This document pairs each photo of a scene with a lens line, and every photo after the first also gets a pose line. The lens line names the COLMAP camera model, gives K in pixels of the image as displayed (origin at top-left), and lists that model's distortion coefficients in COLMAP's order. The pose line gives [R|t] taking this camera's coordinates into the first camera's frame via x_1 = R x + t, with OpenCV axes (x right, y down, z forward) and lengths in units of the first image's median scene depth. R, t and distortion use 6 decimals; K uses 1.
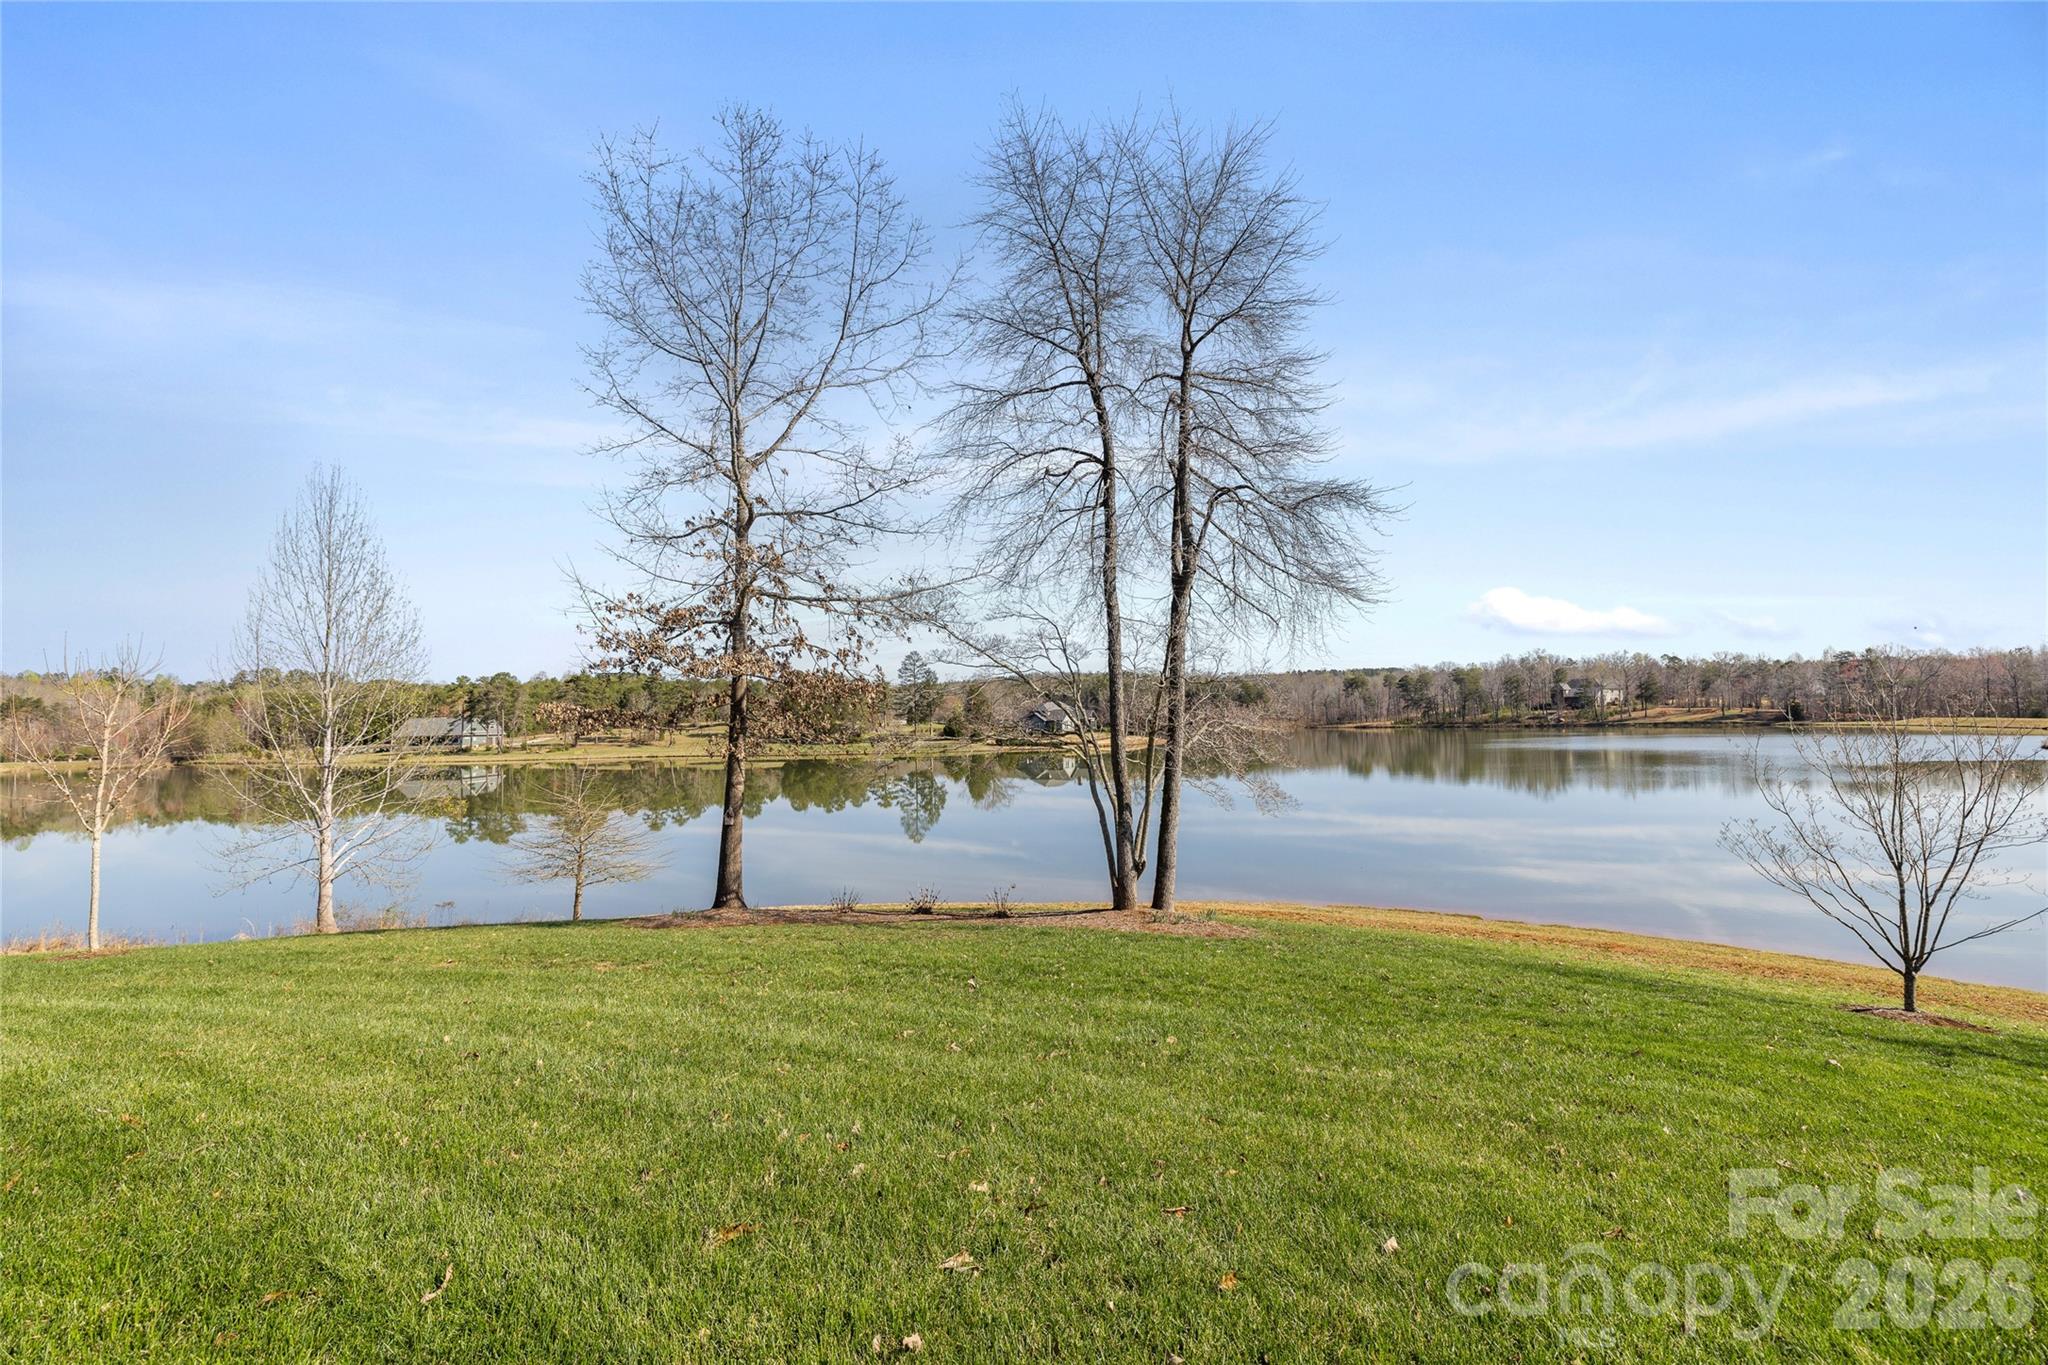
lens RADIAL K [[905.0, 0, 1024.0], [0, 905.0, 682.5], [0, 0, 1]] dist [-0.000289, -0.000131]
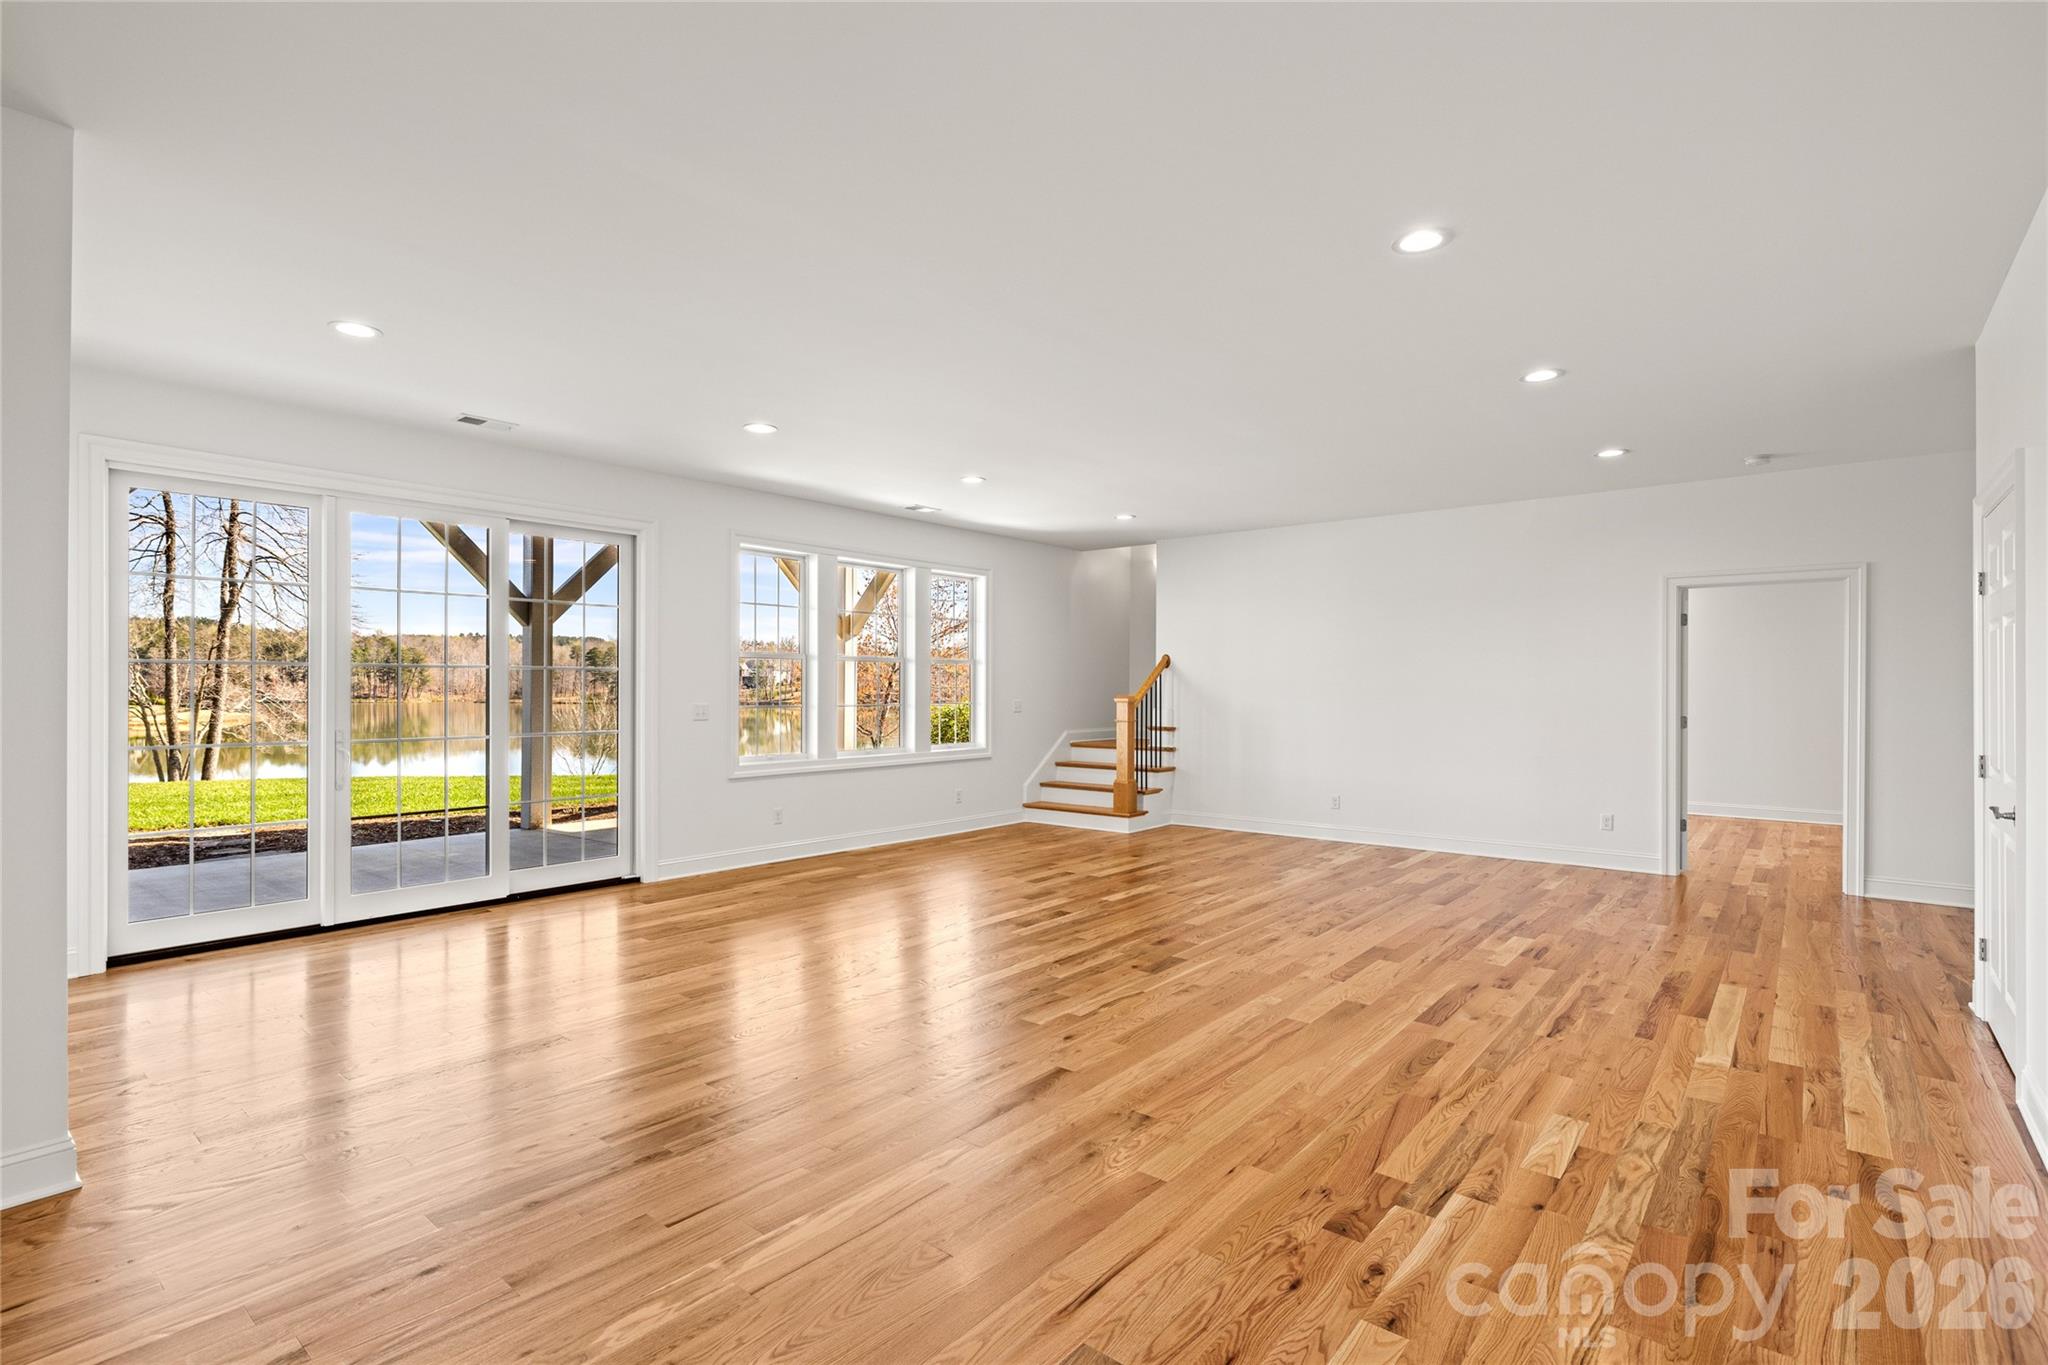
lens RADIAL K [[965.6, 0, 1024.0], [0, 965.6, 682.5], [0, 0, 1]] dist [-0.000470, -0.000144]
pose [[0.679796, 0.020813, 0.733106, -0.118602], [-0.040282, 0.999148, 0.008986, -0.050205], [-0.732294, -0.035640, 0.680055, -1.203053]]
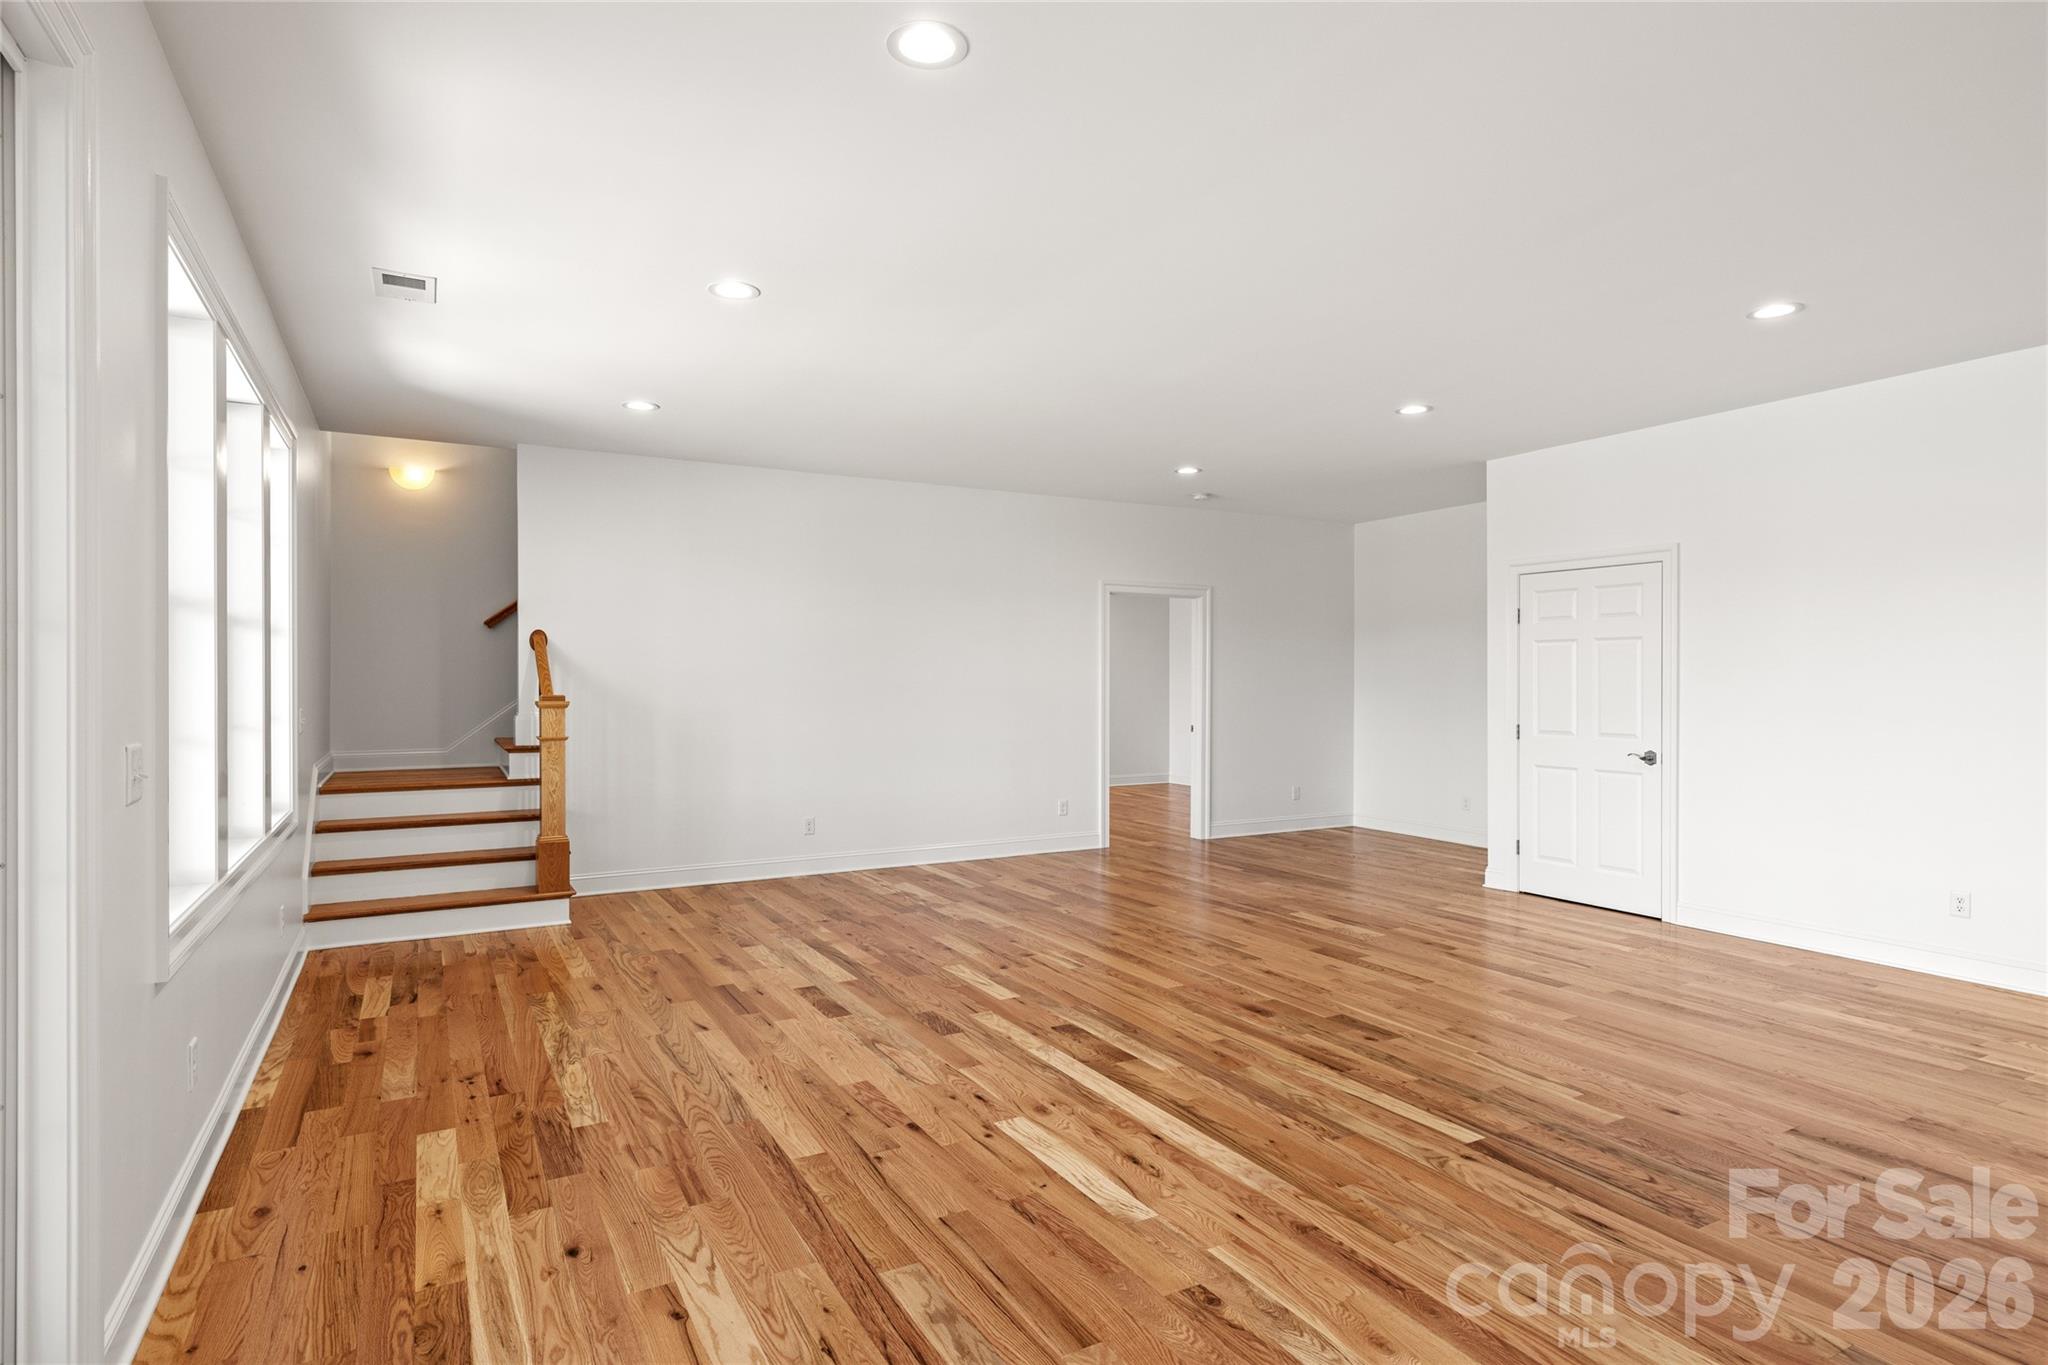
lens RADIAL K [[1076.0, 0, 1024.0], [0, 1076.0, 682.5], [0, 0, 1]] dist [-0.000331, -0.000050]
pose [[-0.433702, 0.013668, 0.900953, 0.380392], [-0.028118, 0.999193, -0.028694, 0.091043], [-0.900617, -0.037778, -0.432968, 3.016760]]
